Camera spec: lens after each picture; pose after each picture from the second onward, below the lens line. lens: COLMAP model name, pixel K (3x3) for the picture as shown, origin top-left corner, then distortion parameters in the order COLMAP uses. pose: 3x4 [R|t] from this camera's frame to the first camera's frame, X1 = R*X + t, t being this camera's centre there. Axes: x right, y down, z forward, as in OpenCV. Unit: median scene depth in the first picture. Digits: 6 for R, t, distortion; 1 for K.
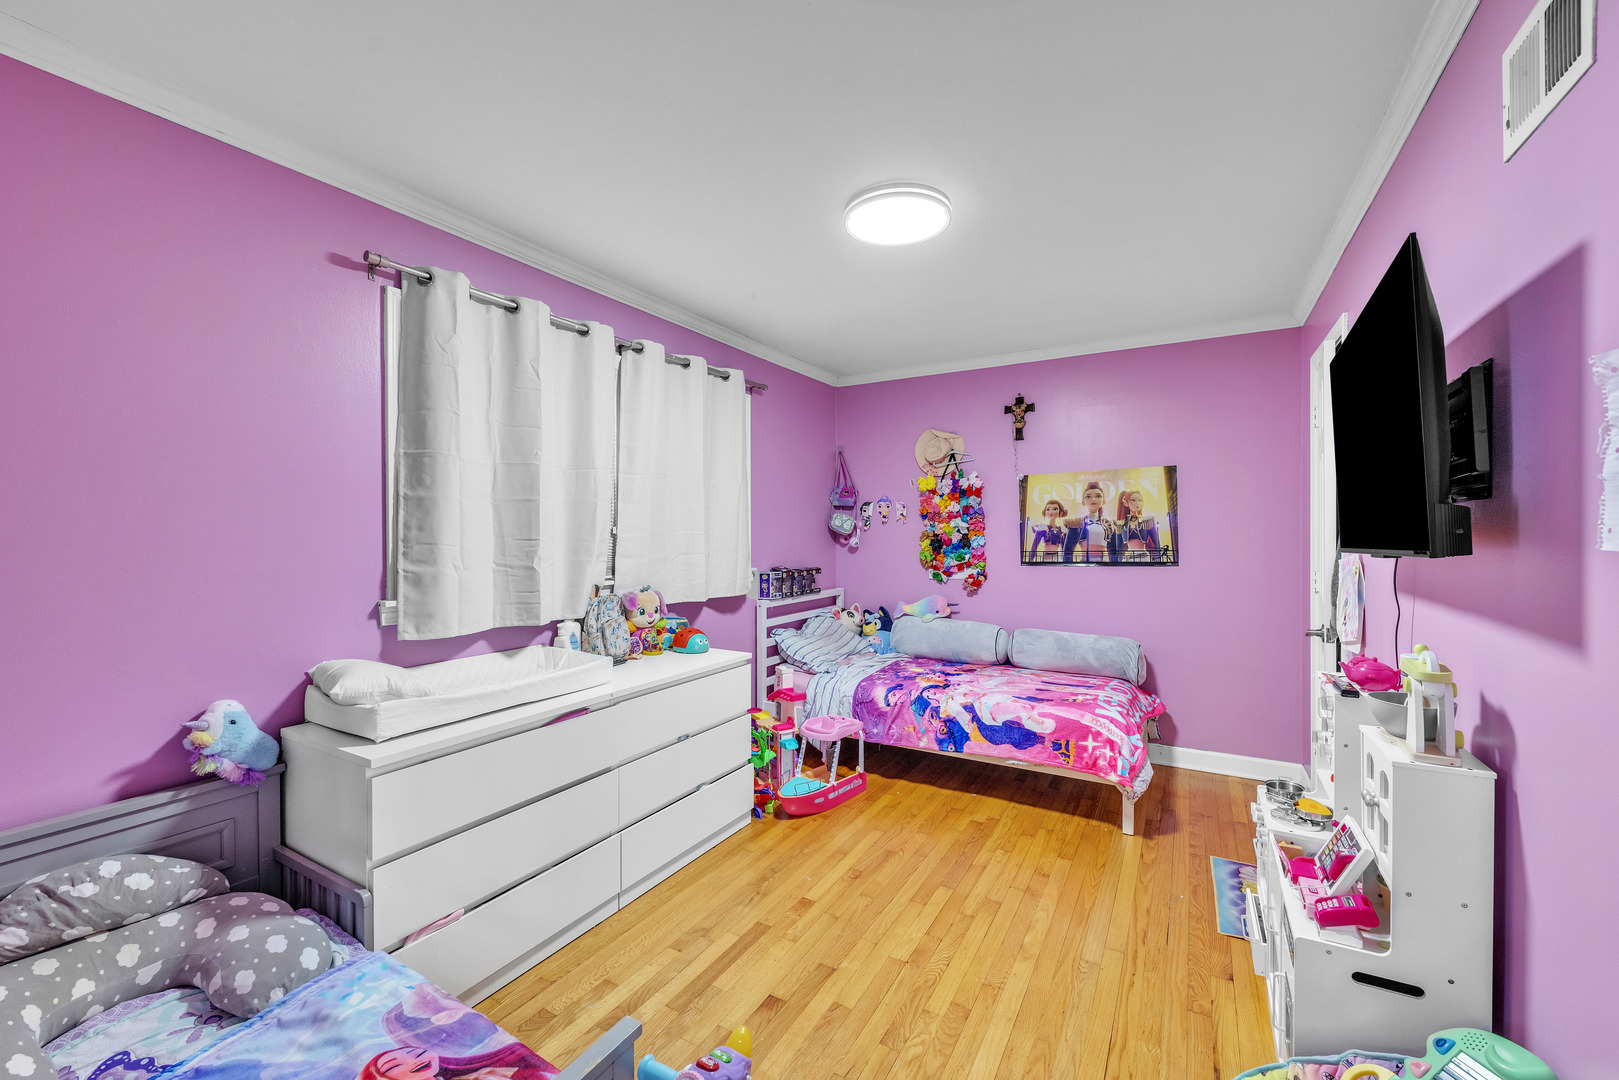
lens RADIAL K [[649.8, 0, 807.8], [0, 649.8, 537.8], [0, 0, 1]] dist [0.000846, 0.000024]
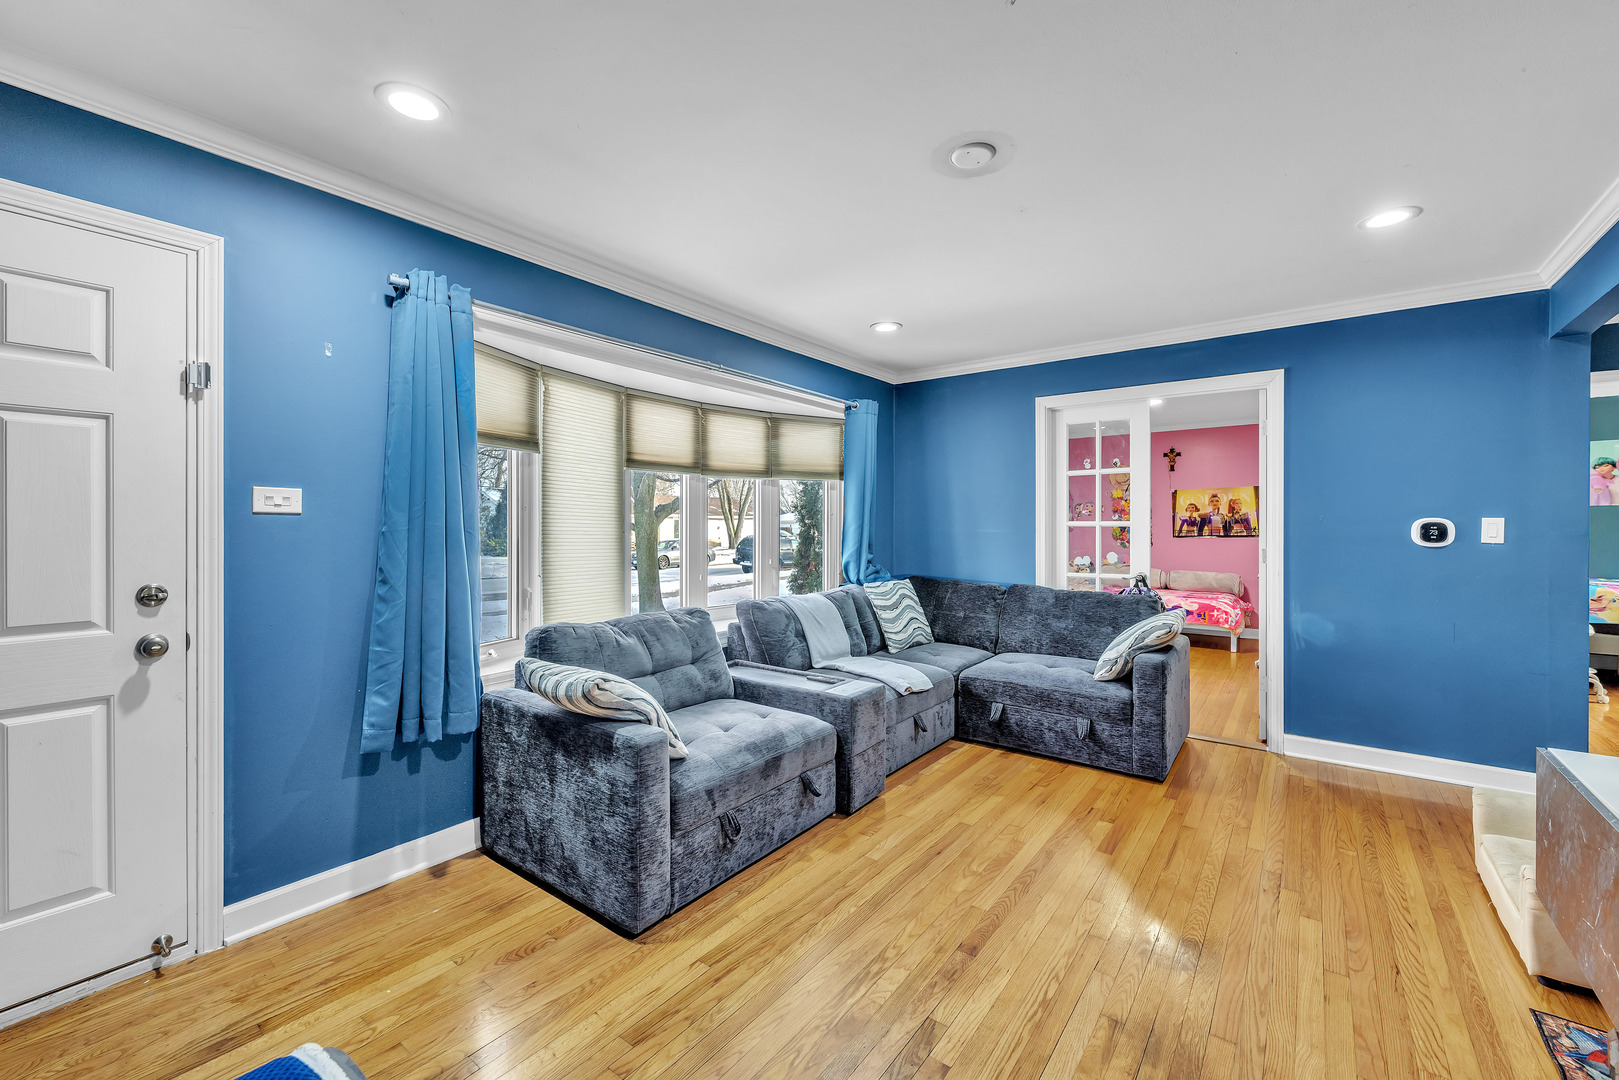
lens RADIAL K [[649.8, 0, 807.6], [0, 649.8, 533.3], [0, 0, 1]] dist [0.000846, 0.000024]
pose [[0.992487, 0.001576, -0.122337, -0.510937], [-0.001875, 0.999996, -0.002334, 0.037044], [0.122332, 0.002546, 0.992486, -1.037326]]
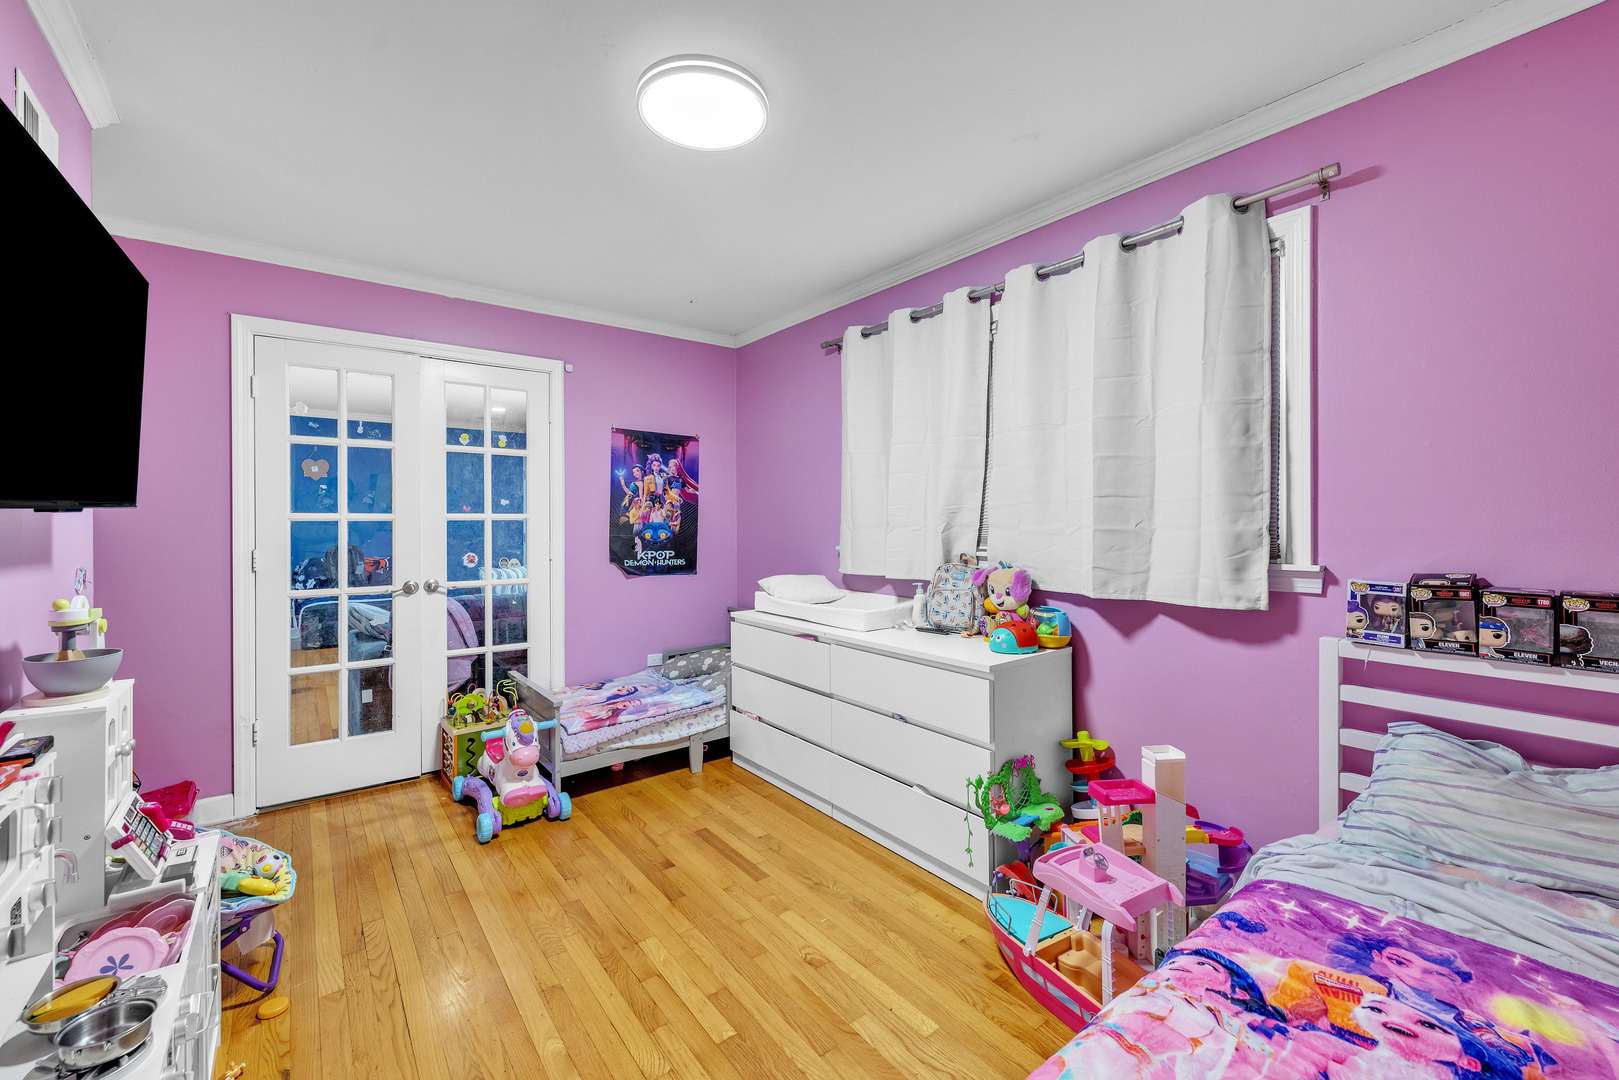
lens RADIAL K [[649.8, 0, 805.3], [0, 649.8, 523.6], [0, 0, 1]] dist [0.000846, 0.000024]
pose [[-0.377270, 0.004696, -0.926091, 0.957956], [-0.006105, 0.999953, 0.007557, 0.028193], [0.926083, 0.008505, -0.377224, 1.613698]]
